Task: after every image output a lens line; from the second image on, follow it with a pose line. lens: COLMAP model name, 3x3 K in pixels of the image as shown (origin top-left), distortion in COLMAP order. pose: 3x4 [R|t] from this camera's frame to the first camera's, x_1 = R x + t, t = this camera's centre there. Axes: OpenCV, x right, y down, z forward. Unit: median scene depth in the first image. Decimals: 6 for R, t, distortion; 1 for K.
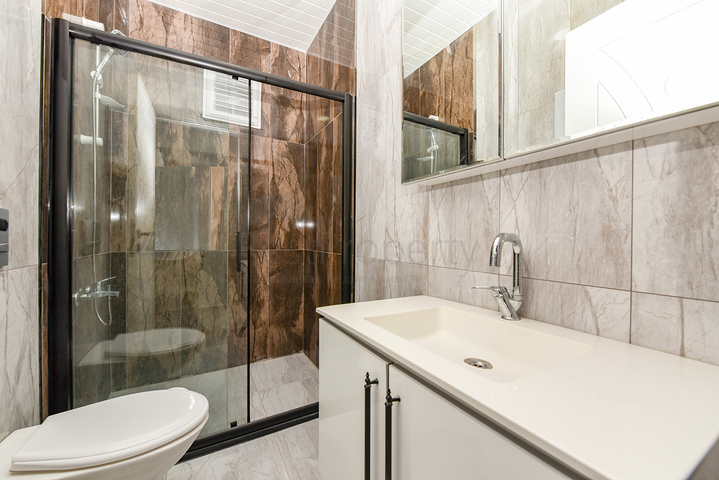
lens RADIAL K [[286.0, 0, 359.5], [0, 286.0, 240.0], [0, 0, 1]] dist [-0.008161, -0.000637]
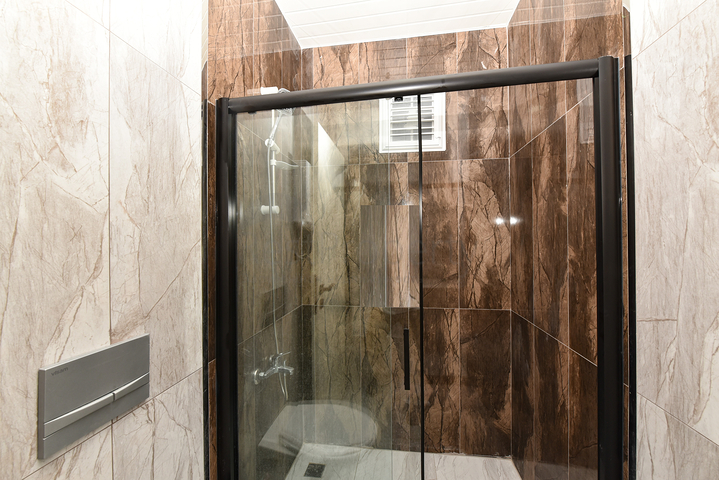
lens RADIAL K [[286.0, 0, 359.5], [0, 286.0, 240.0], [0, 0, 1]] dist [-0.008161, -0.000637]
pose [[0.787669, -0.018115, -0.615833, -0.059646], [0.010342, 0.999816, -0.016182, -0.137371], [0.616012, 0.006377, 0.787711, 0.251345]]
